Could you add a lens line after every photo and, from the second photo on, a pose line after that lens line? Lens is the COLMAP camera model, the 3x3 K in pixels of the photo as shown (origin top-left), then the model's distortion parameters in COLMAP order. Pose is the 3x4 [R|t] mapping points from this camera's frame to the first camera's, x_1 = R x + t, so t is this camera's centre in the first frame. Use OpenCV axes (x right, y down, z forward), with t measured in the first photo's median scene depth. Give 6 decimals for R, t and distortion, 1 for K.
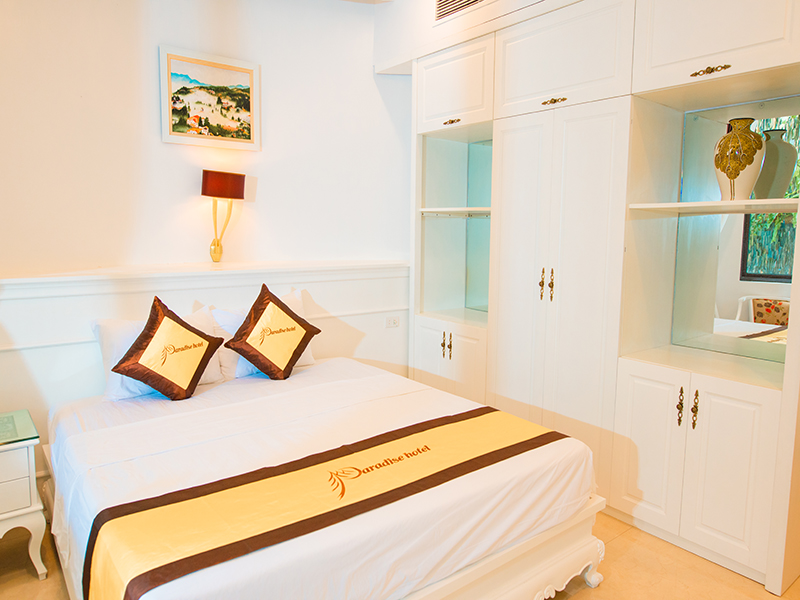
lens RADIAL K [[555.8, 0, 400.5], [0, 555.8, 274.9], [0, 0, 1]] dist [-0.004706, 0.006210]
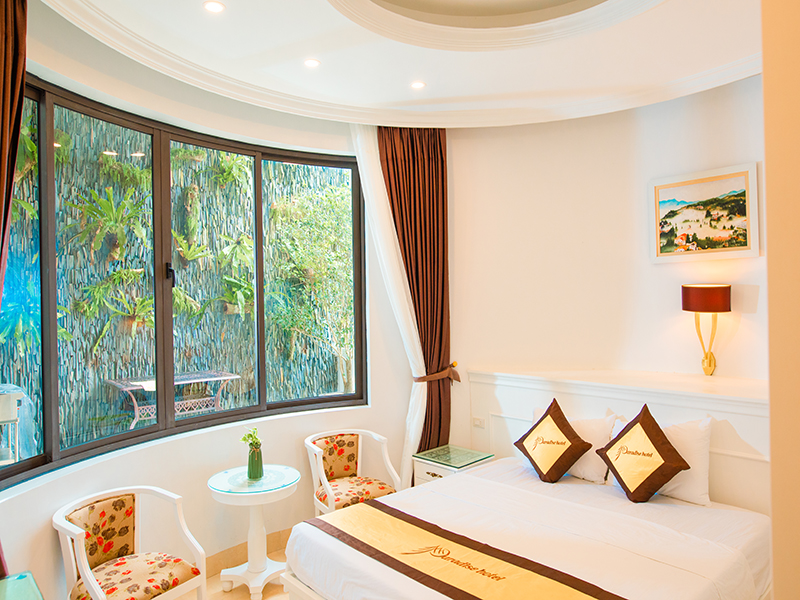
lens RADIAL K [[555.8, 0, 402.1], [0, 555.8, 303.2], [0, 0, 1]] dist [-0.004706, 0.006210]
pose [[0.078525, -0.007489, -0.996884, 0.623130], [-0.063178, 0.997924, -0.012473, -0.108462], [0.994908, 0.063960, 0.077889, 0.393158]]
